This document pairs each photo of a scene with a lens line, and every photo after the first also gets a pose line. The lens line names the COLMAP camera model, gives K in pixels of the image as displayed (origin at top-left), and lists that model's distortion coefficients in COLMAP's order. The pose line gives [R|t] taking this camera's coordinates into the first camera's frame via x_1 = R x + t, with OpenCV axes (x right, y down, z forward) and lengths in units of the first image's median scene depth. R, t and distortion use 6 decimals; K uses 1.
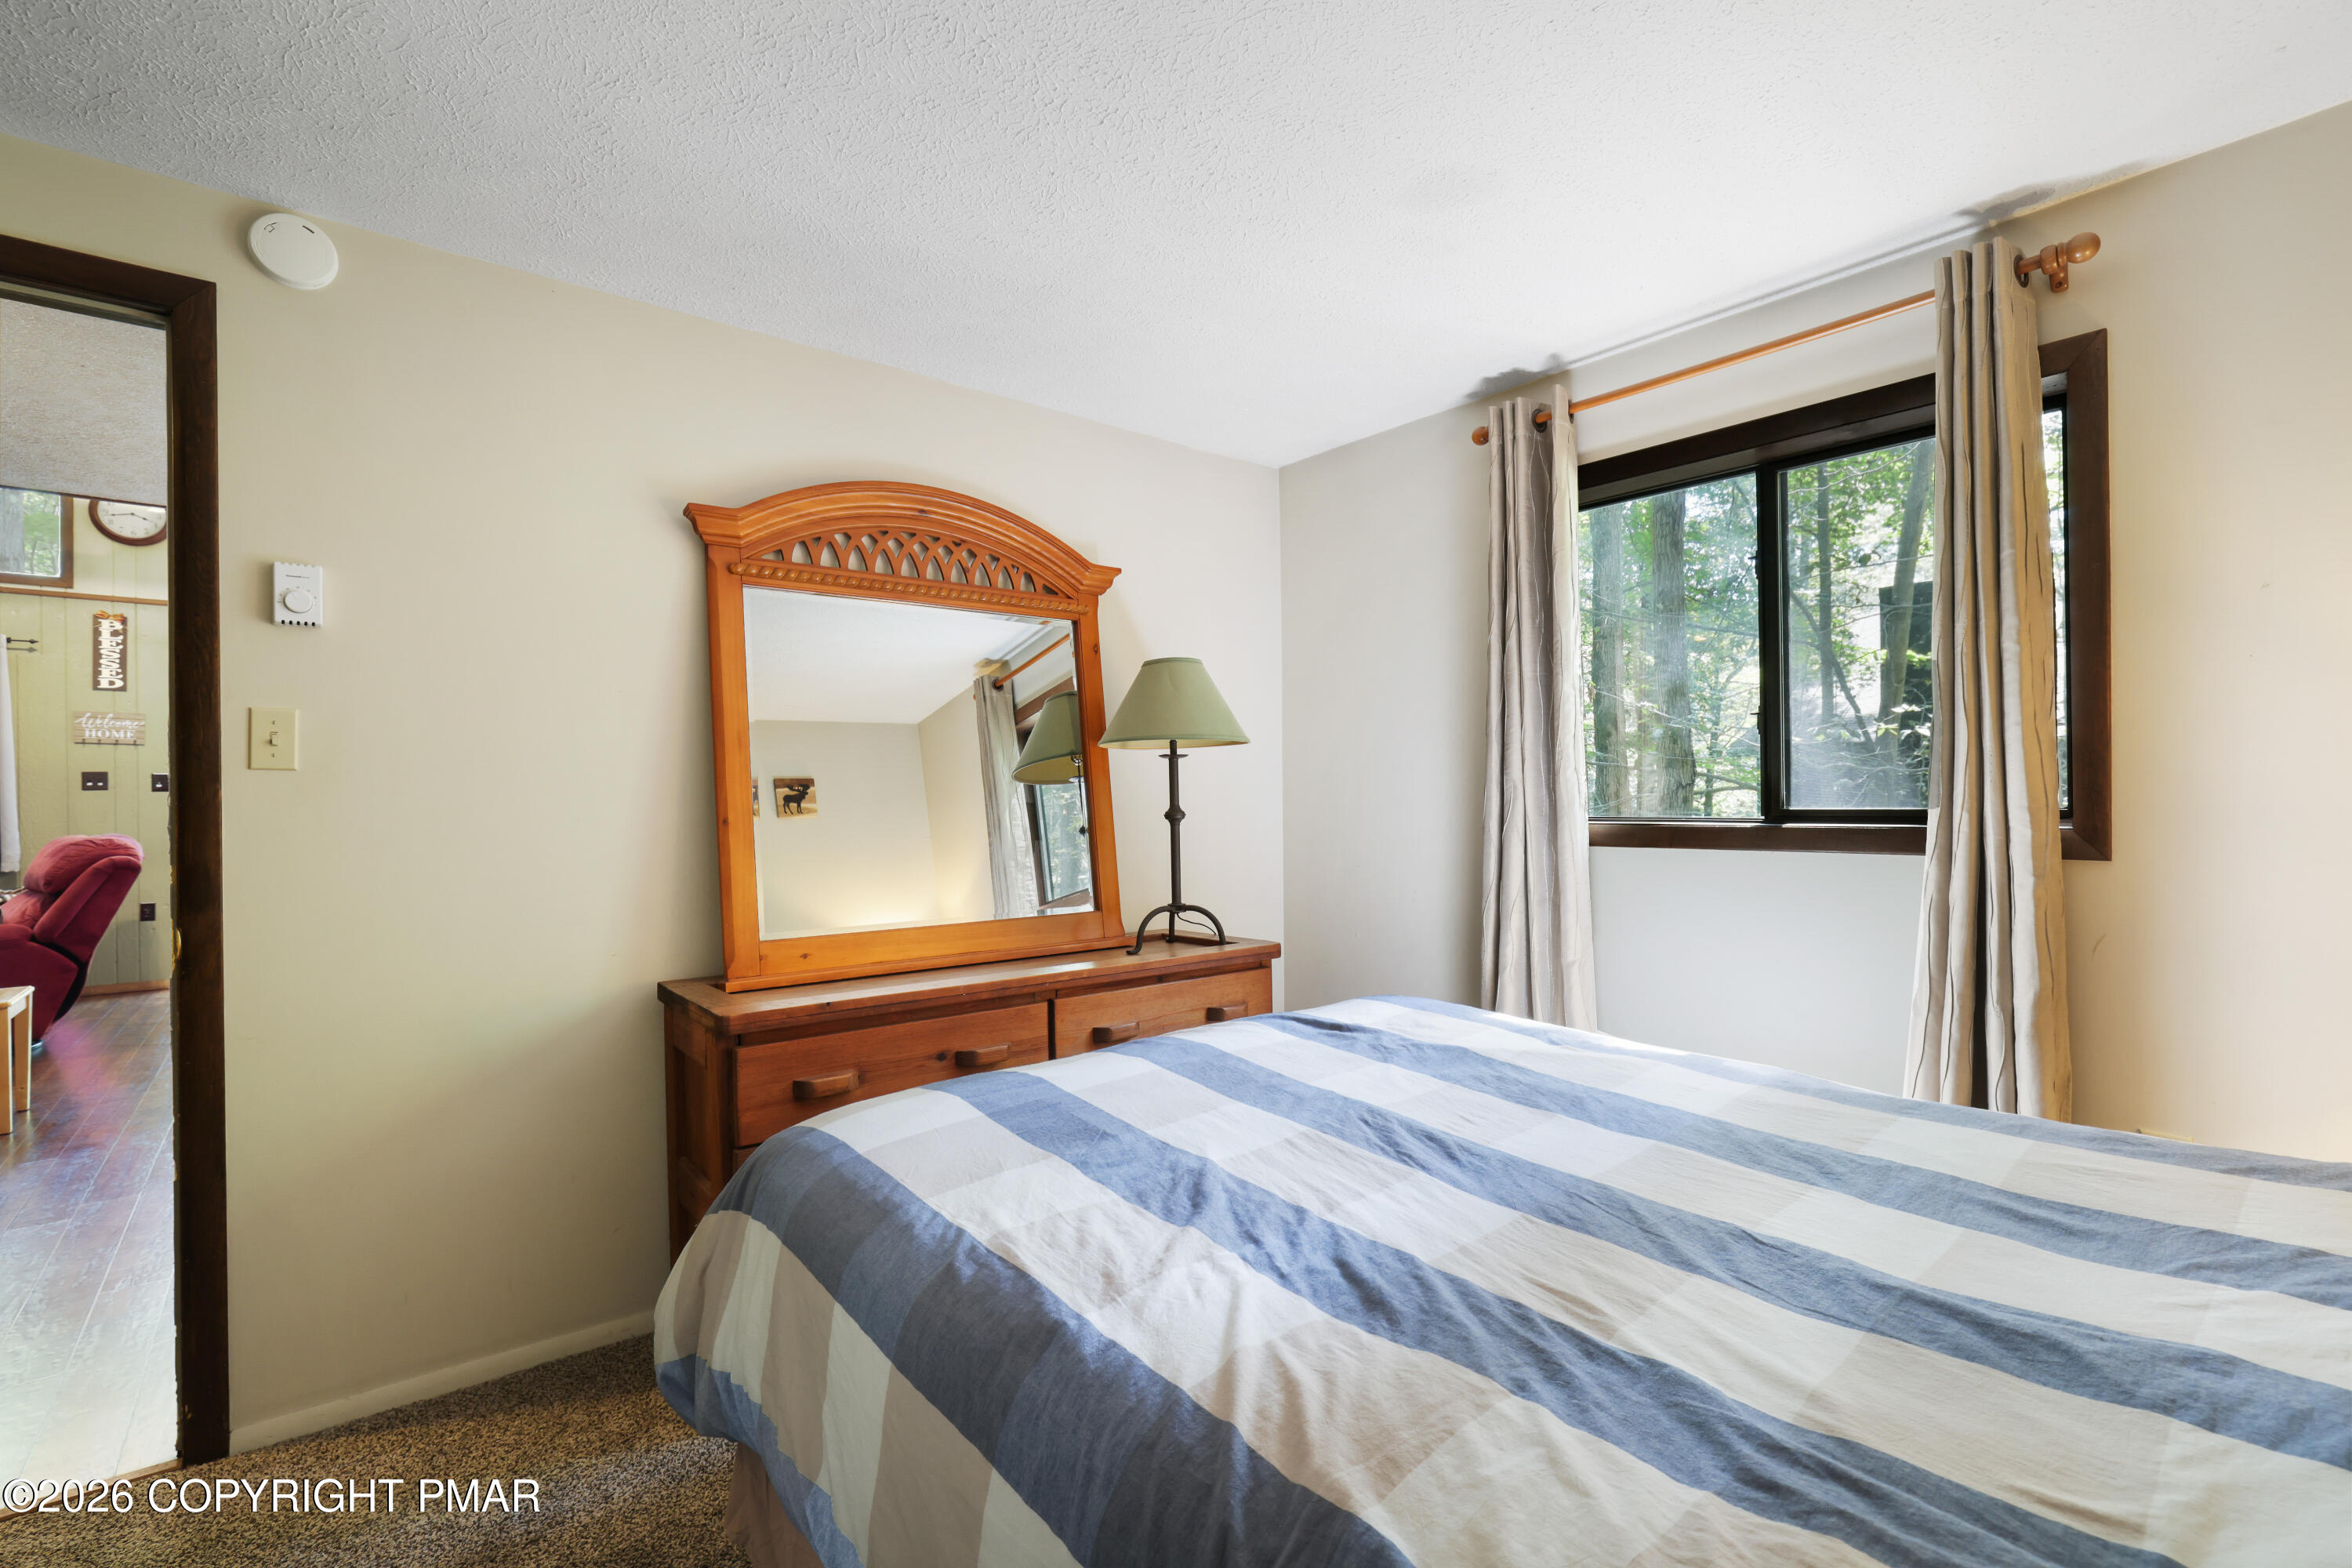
lens RADIAL K [[1068.0, 0, 1167.2], [0, 1068.0, 798.3], [0, 0, 1]] dist [-0.042037, 0.019660]
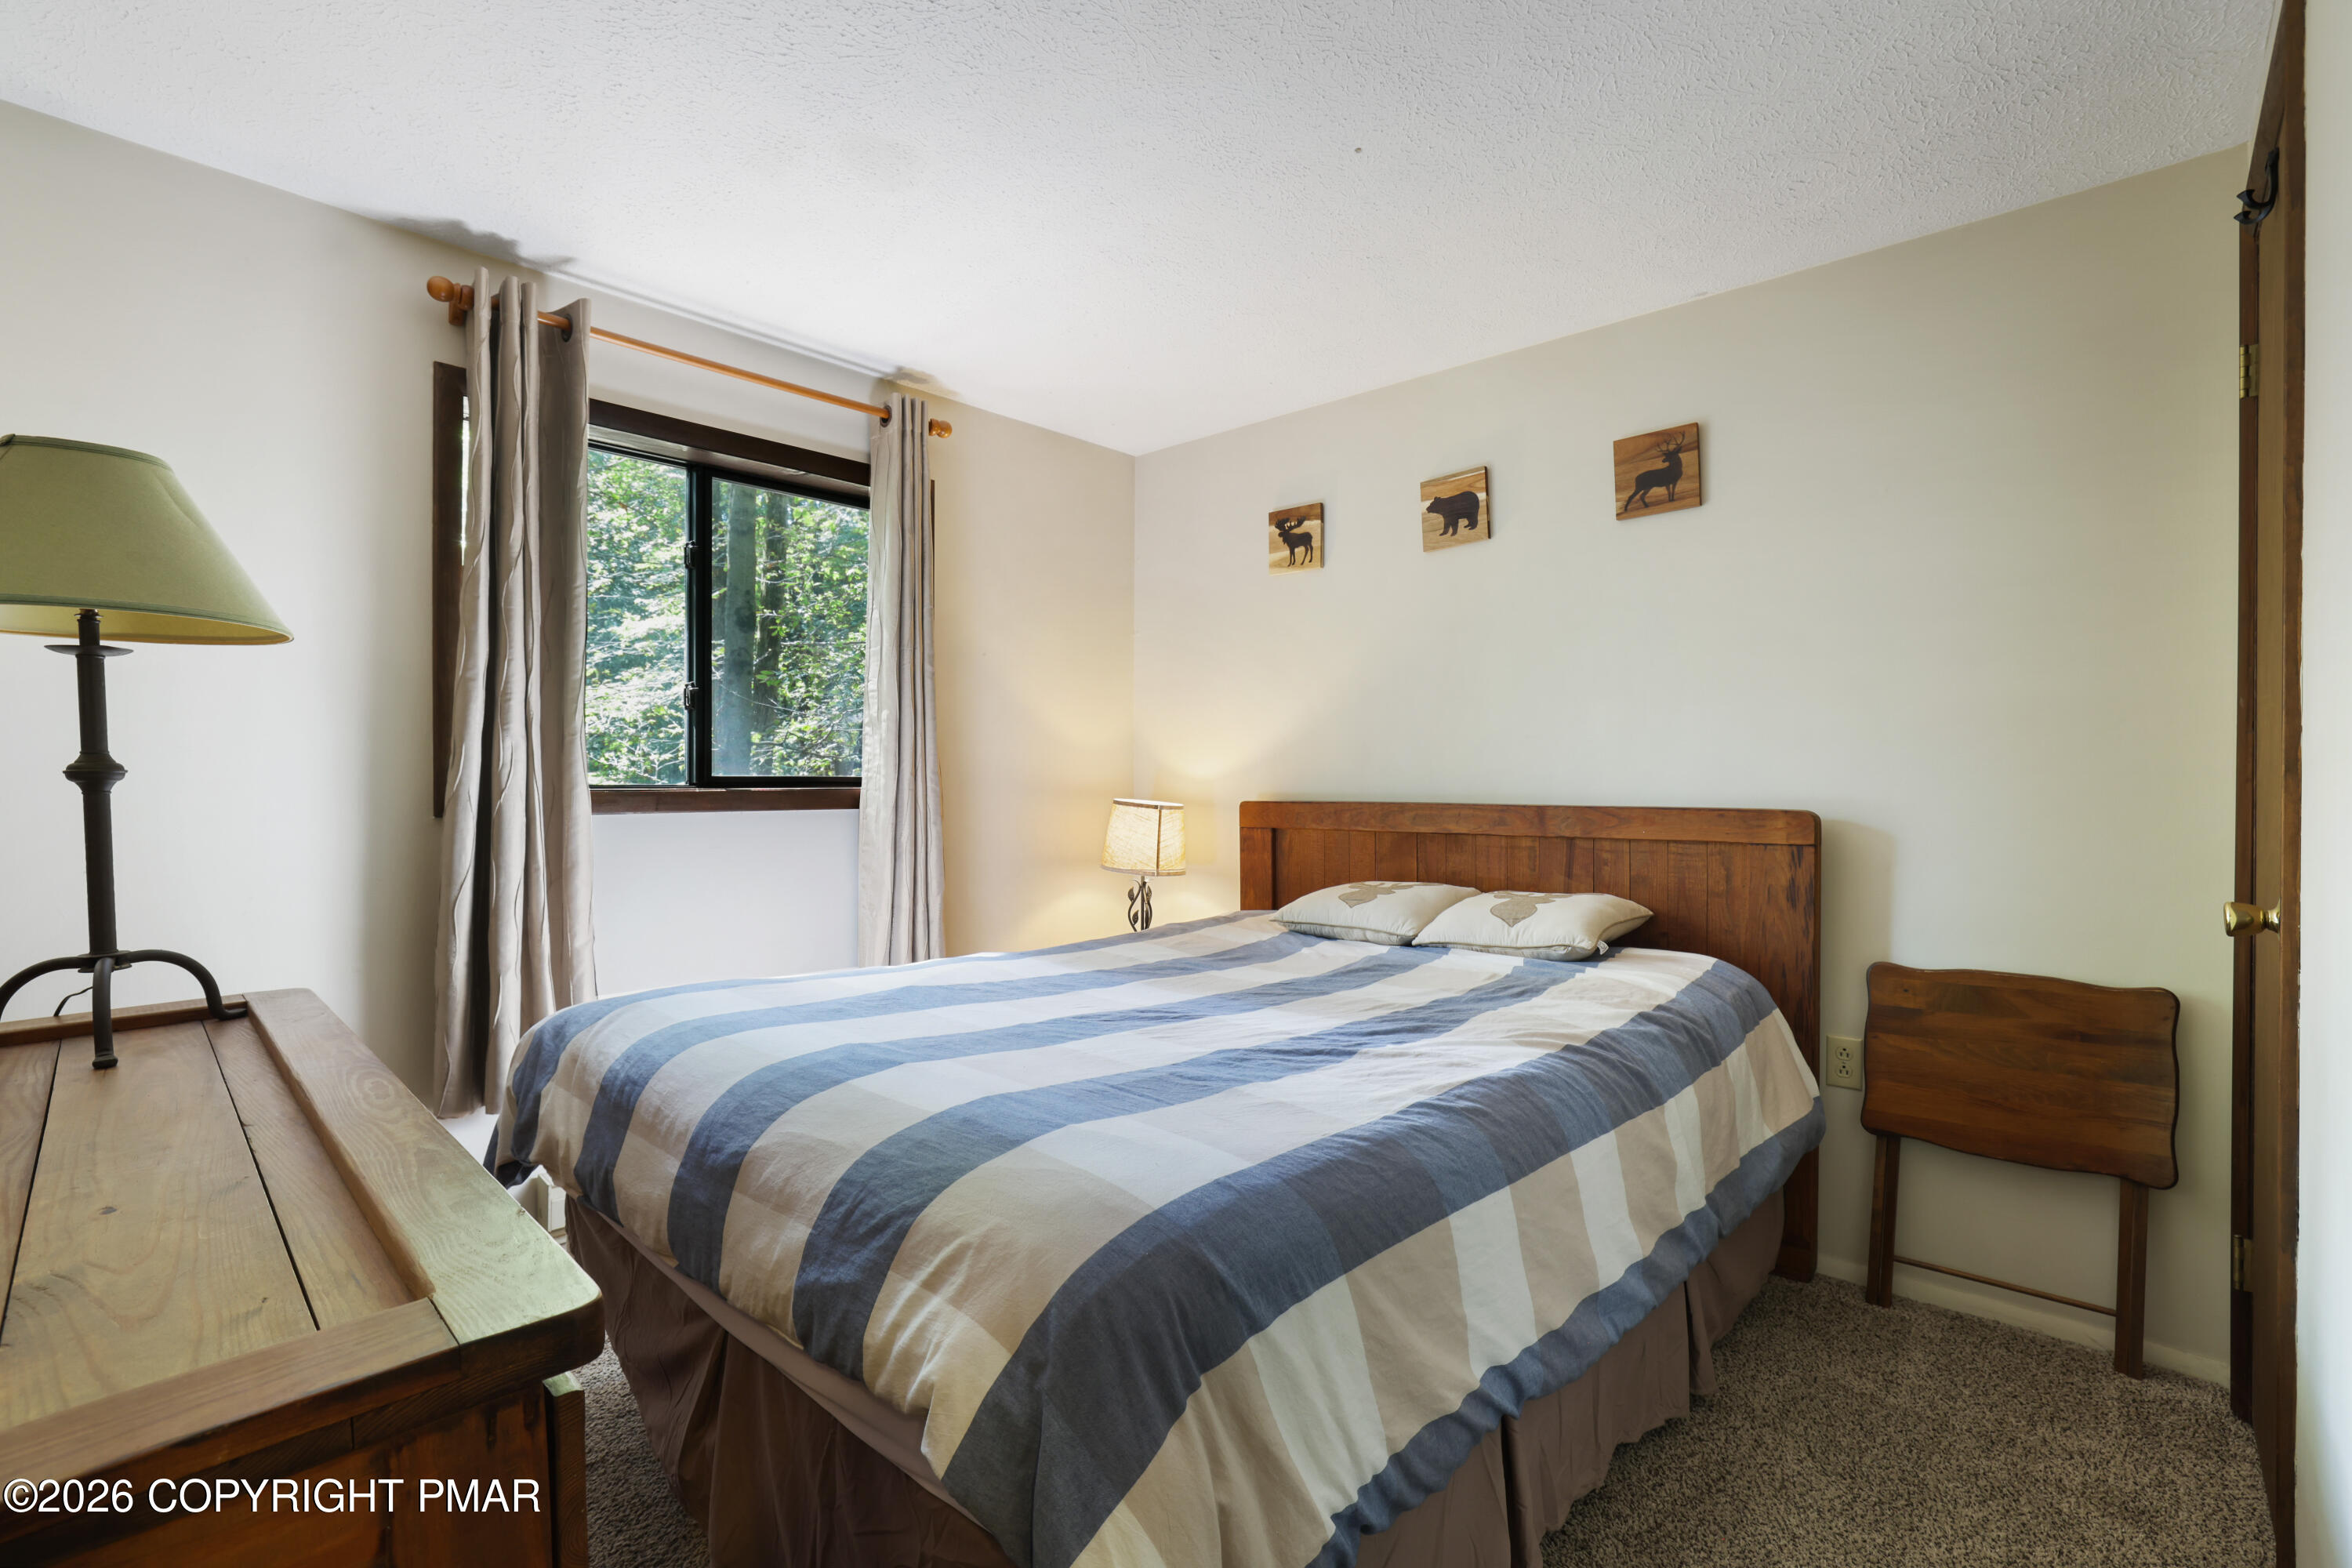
lens RADIAL K [[1066.5, 0, 1166.4], [0, 1066.5, 792.3], [0, 0, 1]] dist [-0.047503, 0.020115]
pose [[-0.144210, 0.000350, 0.989547, -0.579098], [0.006025, 0.999982, 0.000525, 0.030276], [-0.989529, 0.006038, -0.144210, 0.641008]]
